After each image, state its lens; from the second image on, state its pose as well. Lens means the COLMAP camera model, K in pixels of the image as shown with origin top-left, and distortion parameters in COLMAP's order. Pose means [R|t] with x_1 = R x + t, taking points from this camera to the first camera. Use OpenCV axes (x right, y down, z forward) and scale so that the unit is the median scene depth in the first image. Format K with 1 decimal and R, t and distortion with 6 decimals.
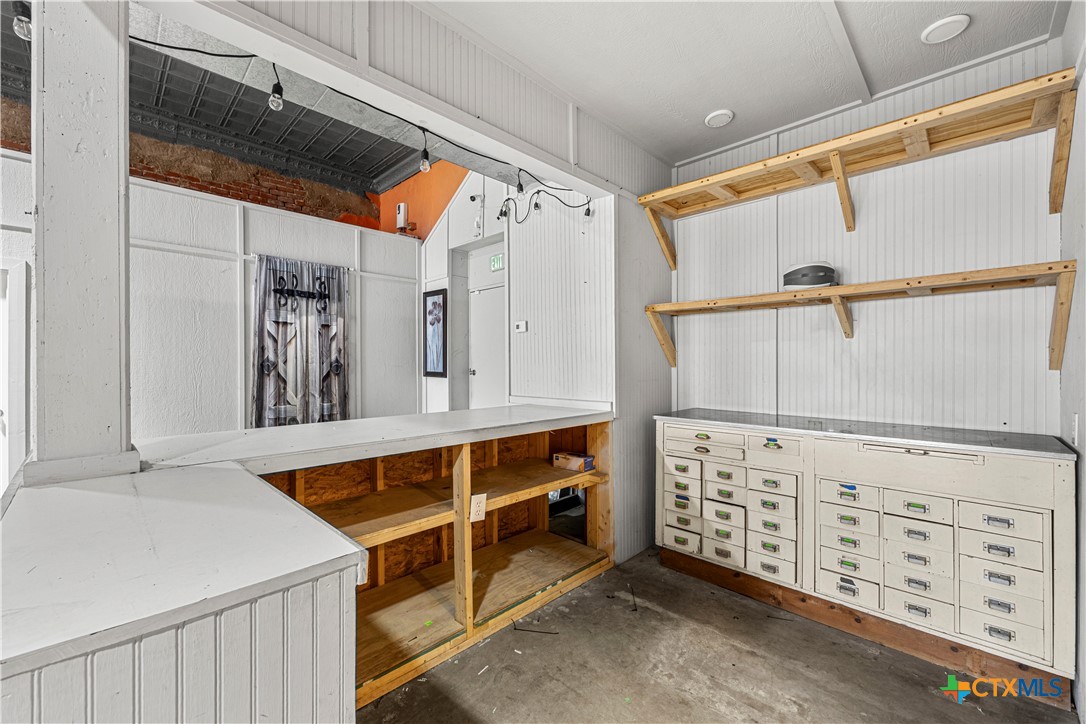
lens RADIAL K [[439.9, 0, 540.7], [0, 439.9, 359.4], [0, 0, 1]] dist [-0.011336, 0.000031]
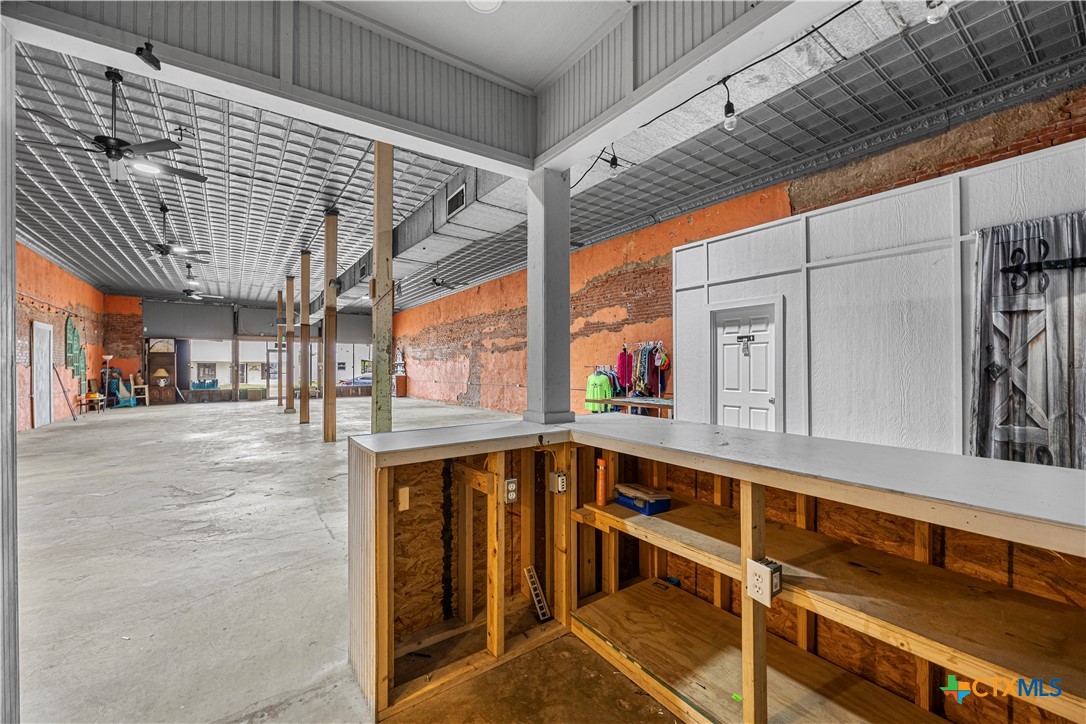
lens RADIAL K [[433.0, 0, 543.4], [0, 433.0, 368.5], [0, 0, 1]] dist [-0.001549, -0.000090]
pose [[-0.173017, 0.002769, -0.984915, 0.252796], [0.002844, 0.999993, 0.002311, 0.005656], [0.984915, -0.002401, -0.173024, 0.357043]]
